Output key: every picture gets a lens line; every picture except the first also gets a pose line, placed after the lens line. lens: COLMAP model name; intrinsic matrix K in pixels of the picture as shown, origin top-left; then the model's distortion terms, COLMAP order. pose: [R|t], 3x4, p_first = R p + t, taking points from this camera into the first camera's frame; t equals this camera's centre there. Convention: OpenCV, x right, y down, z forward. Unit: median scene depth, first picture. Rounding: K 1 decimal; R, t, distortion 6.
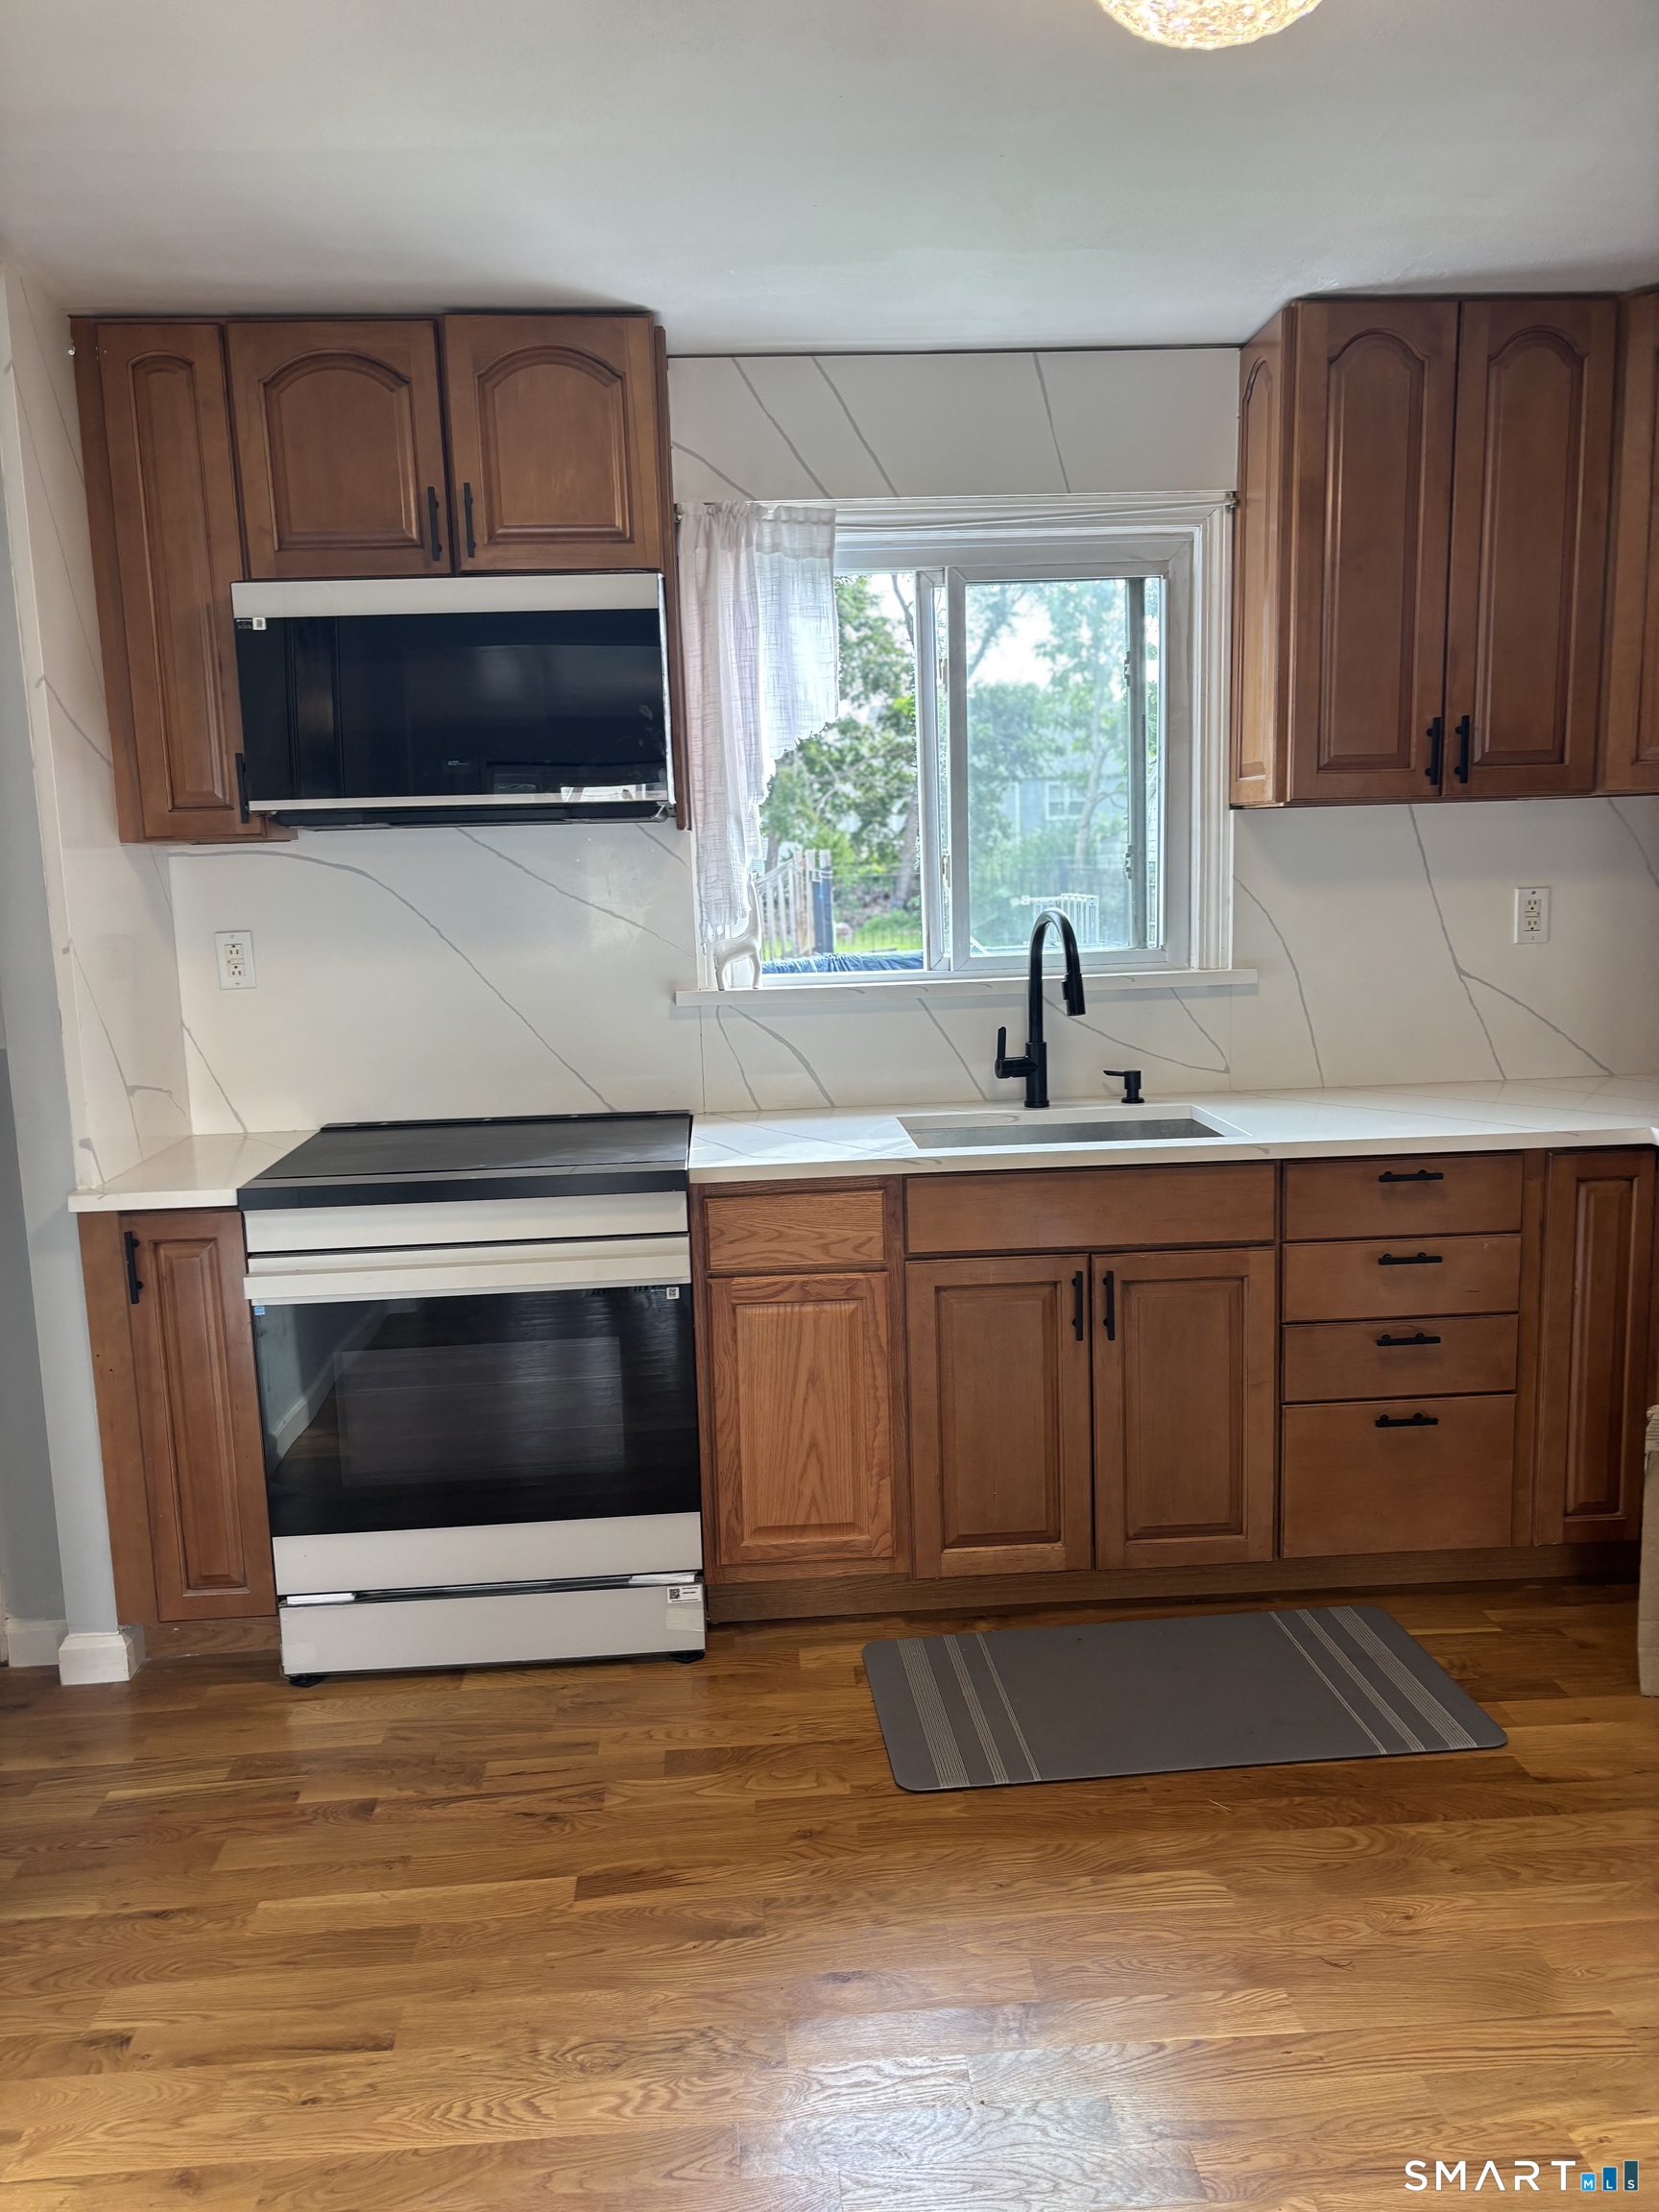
lens RADIAL K [[1642.4, 0, 827.2], [0, 1642.4, 1112.8], [0, 0, 1]] dist [-0.011752, 0.010664]
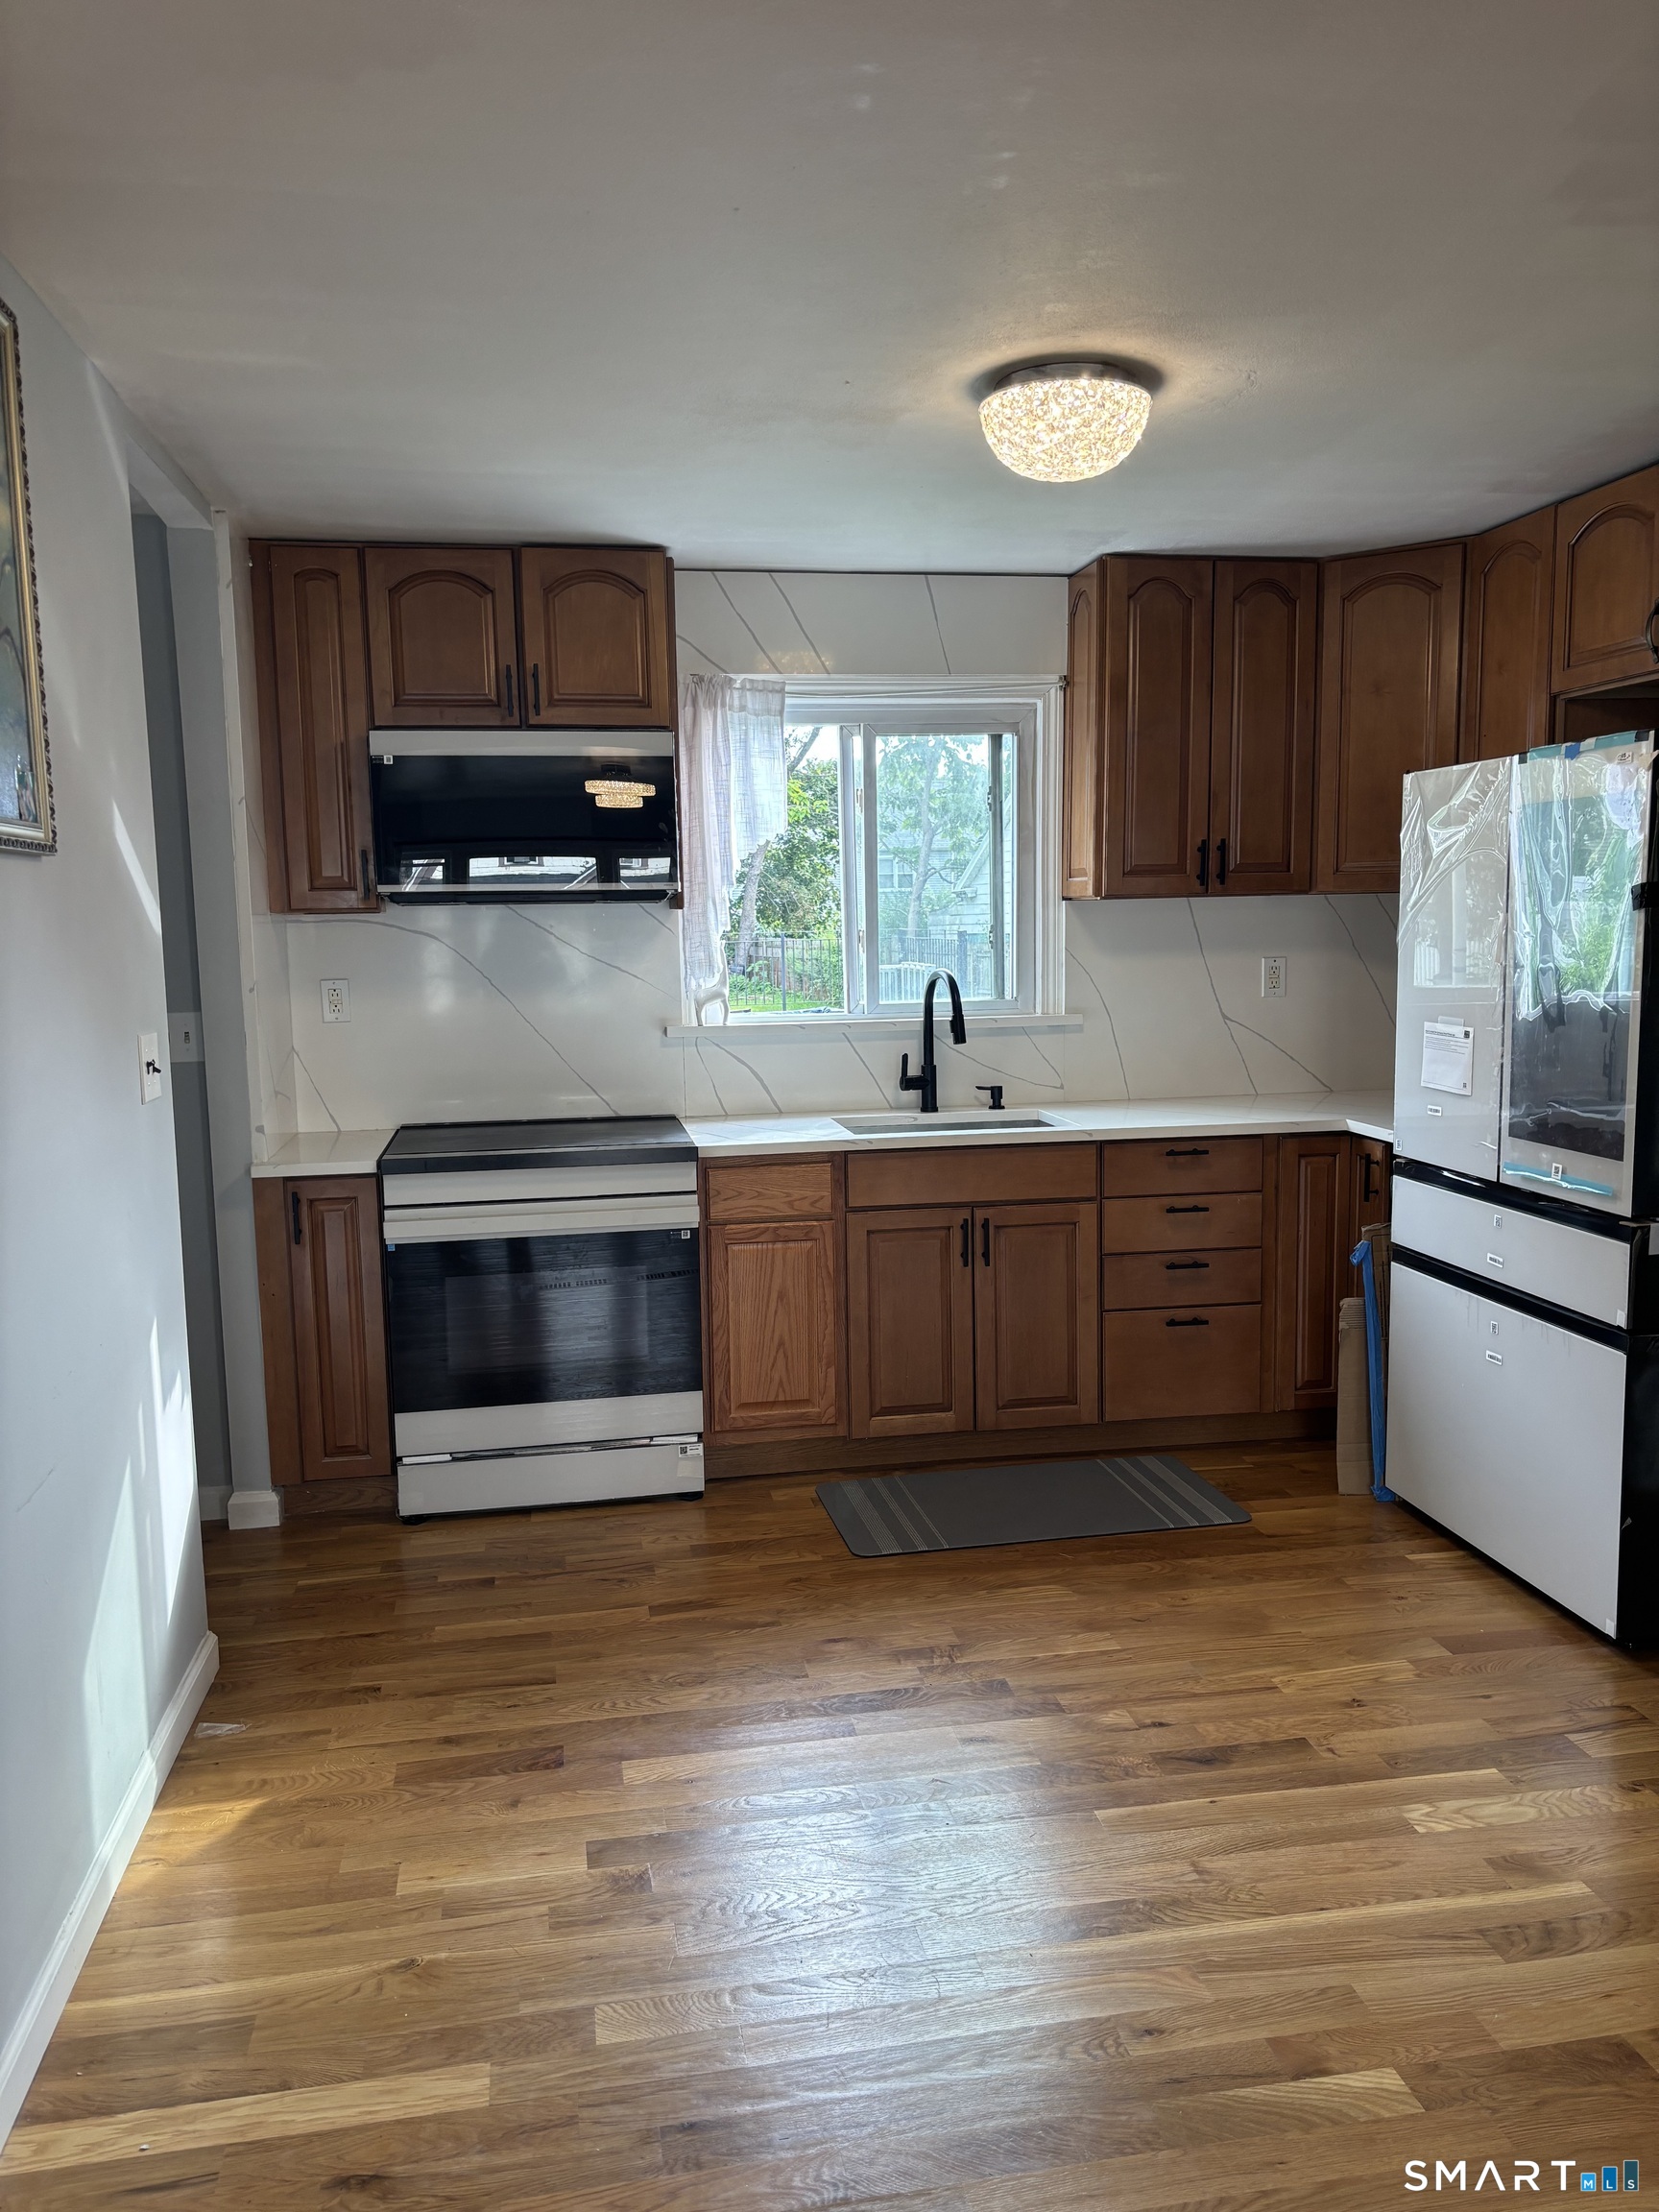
lens RADIAL K [[1642.4, 0, 835.8], [0, 1642.4, 1129.4], [0, 0, 1]] dist [-0.011752, 0.010664]
pose [[0.993874, -0.000829, 0.110519, -0.117170], [0.004265, 0.999515, -0.030863, 0.061229], [-0.110440, 0.031145, 0.993395, -0.416726]]
